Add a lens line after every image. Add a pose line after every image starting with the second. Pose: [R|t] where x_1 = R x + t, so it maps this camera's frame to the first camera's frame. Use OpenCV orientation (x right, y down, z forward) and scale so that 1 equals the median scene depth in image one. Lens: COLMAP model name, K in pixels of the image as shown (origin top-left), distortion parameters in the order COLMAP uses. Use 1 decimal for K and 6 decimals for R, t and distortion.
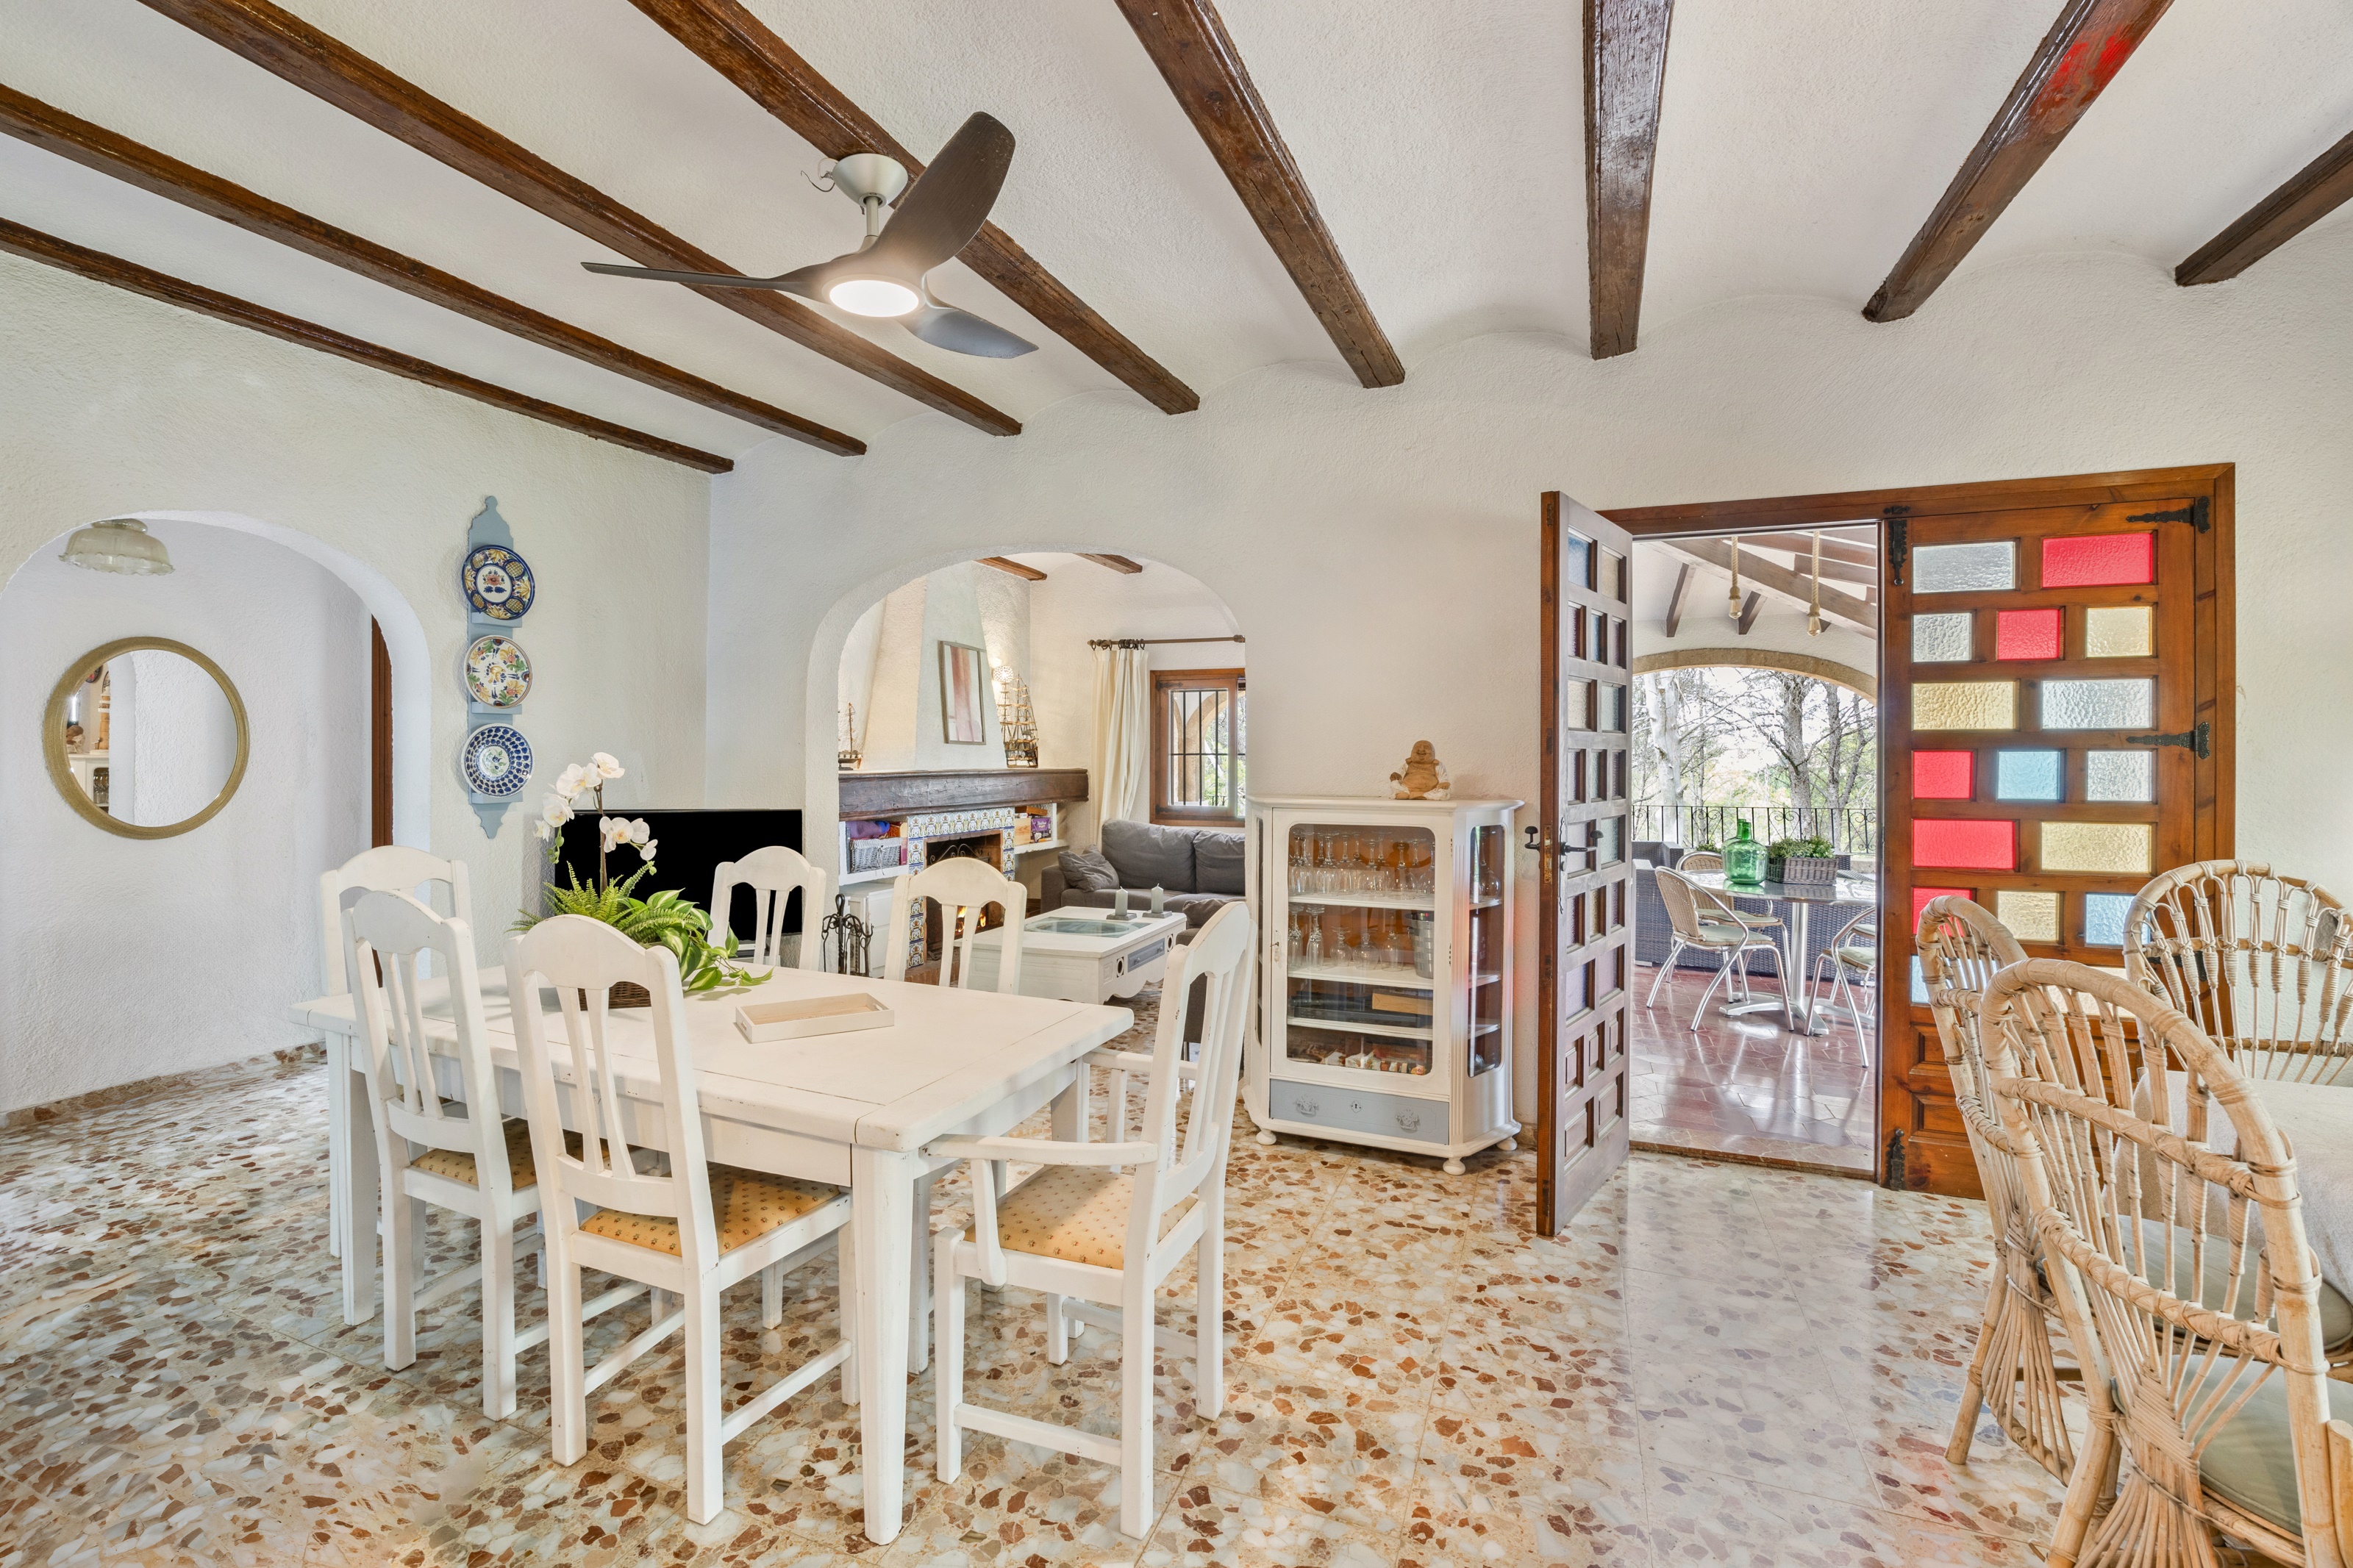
lens RADIAL K [[1003.8, 0, 1173.7], [0, 1003.8, 767.0], [0, 0, 1]] dist [-0.015973, 0.001081]
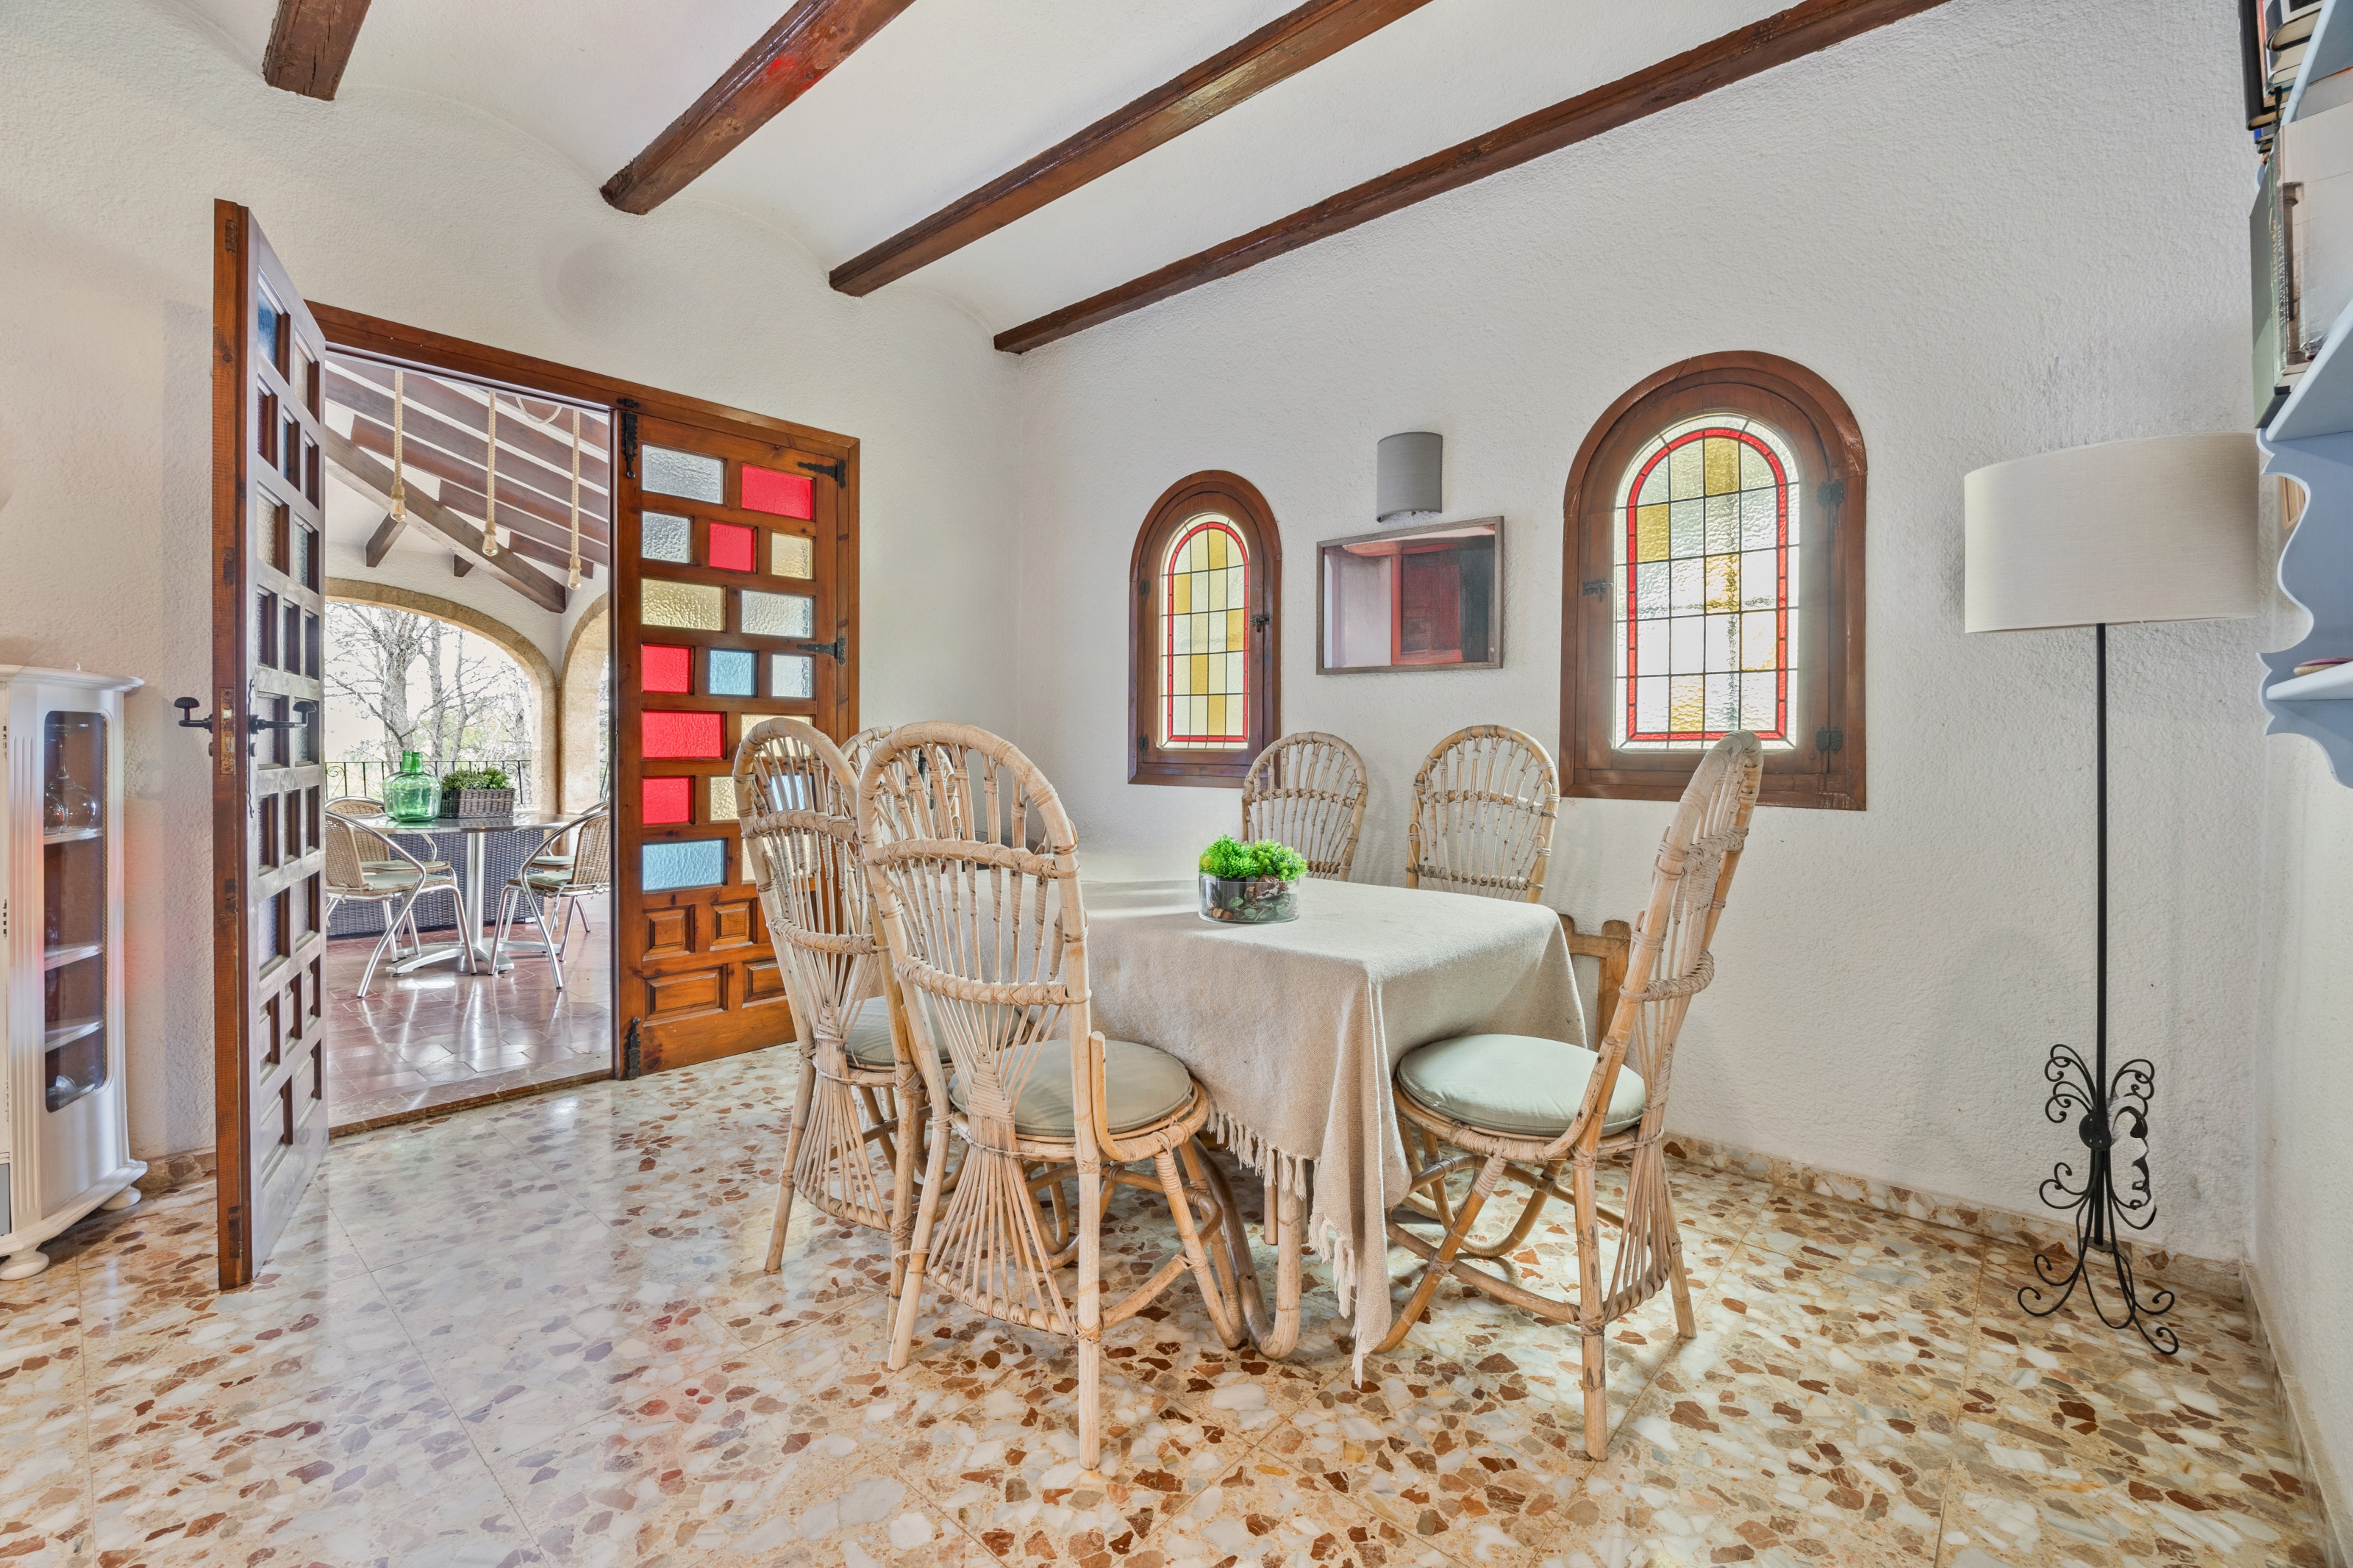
lens RADIAL K [[1003.8, 0, 1139.8], [0, 1003.8, 747.7], [0, 0, 1]] dist [-0.015973, 0.001081]
pose [[0.363377, -0.008018, 0.931608, -0.027272], [0.000618, 0.999965, 0.008366, 0.084002], [-0.931642, -0.002464, 0.363369, 0.158492]]
